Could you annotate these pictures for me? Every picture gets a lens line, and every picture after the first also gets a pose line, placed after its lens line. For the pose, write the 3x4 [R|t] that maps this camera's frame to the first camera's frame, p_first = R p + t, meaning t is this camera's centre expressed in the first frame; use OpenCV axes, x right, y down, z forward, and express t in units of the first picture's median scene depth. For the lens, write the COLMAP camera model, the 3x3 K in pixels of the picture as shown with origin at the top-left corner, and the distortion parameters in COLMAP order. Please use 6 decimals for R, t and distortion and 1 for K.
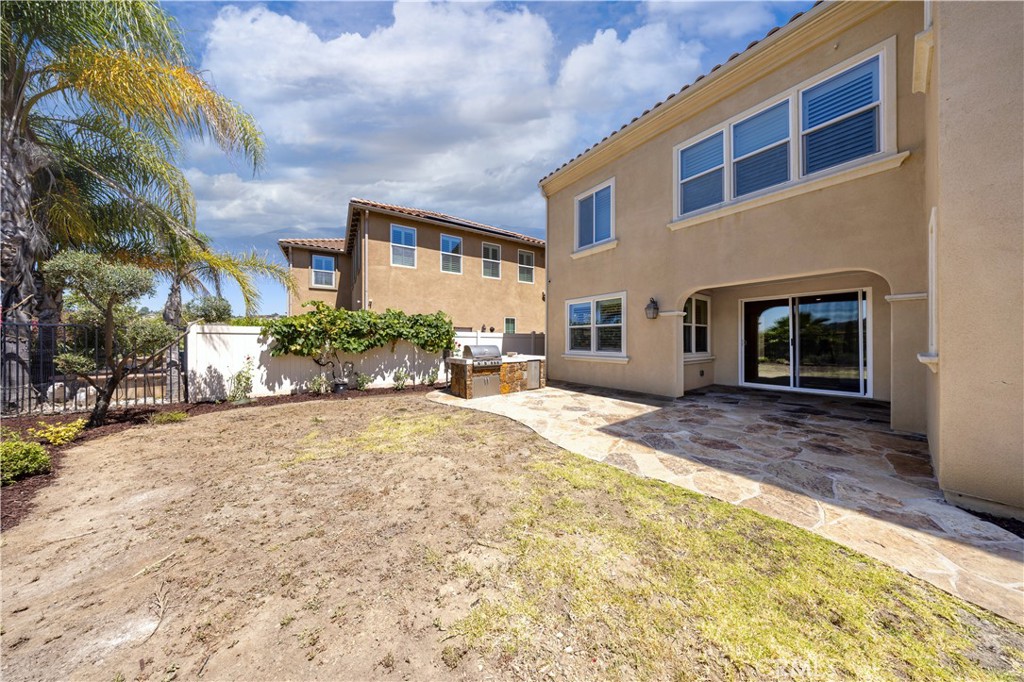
lens RADIAL K [[292.1, 0, 514.3], [0, 292.1, 339.7], [0, 0, 1]] dist [0.000558, -0.000062]
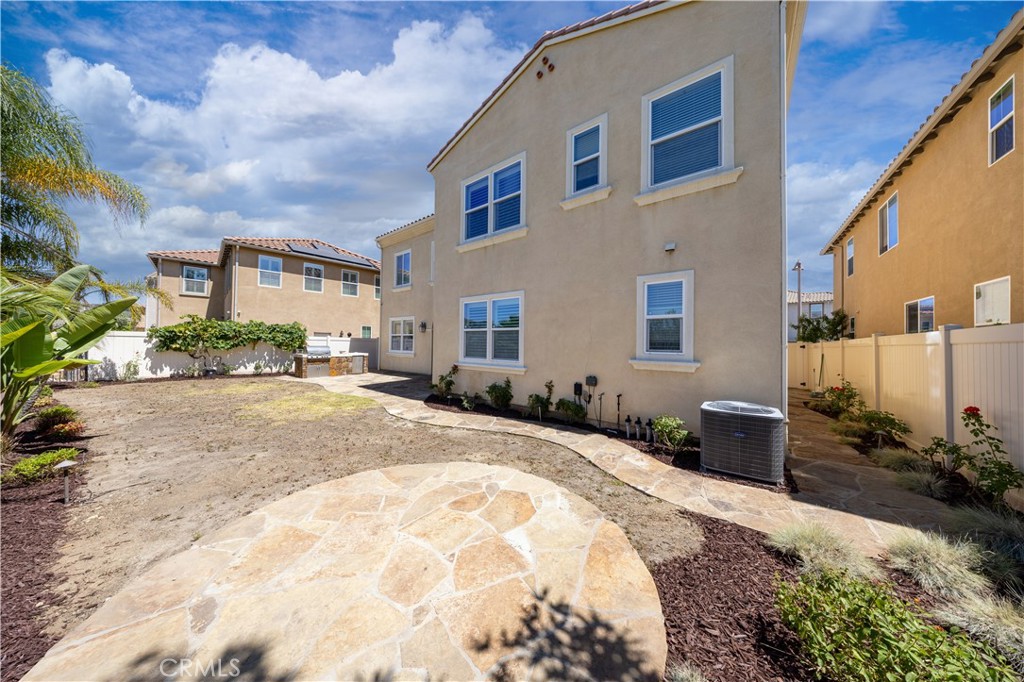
lens RADIAL K [[292.1, 0, 507.1], [0, 292.1, 340.0], [0, 0, 1]] dist [0.000558, -0.000062]
pose [[0.968075, 0.018328, 0.249991, 0.482554], [-0.017096, 0.999829, -0.007097, -0.020106], [-0.250079, 0.002596, 0.968222, -0.801589]]
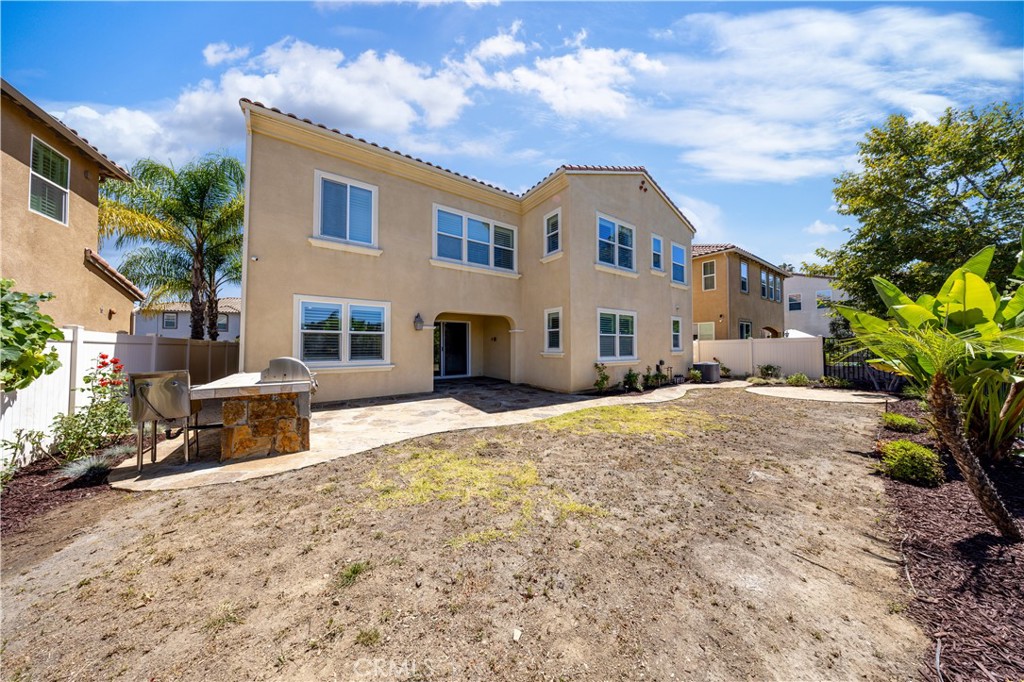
lens RADIAL K [[292.1, 0, 508.6], [0, 292.1, 345.7], [0, 0, 1]] dist [0.000558, -0.000062]
pose [[0.062351, 0.009002, 0.998014, -0.650988], [-0.004103, 0.999953, -0.008763, -0.000557], [-0.998046, -0.003549, 0.062385, 0.497868]]
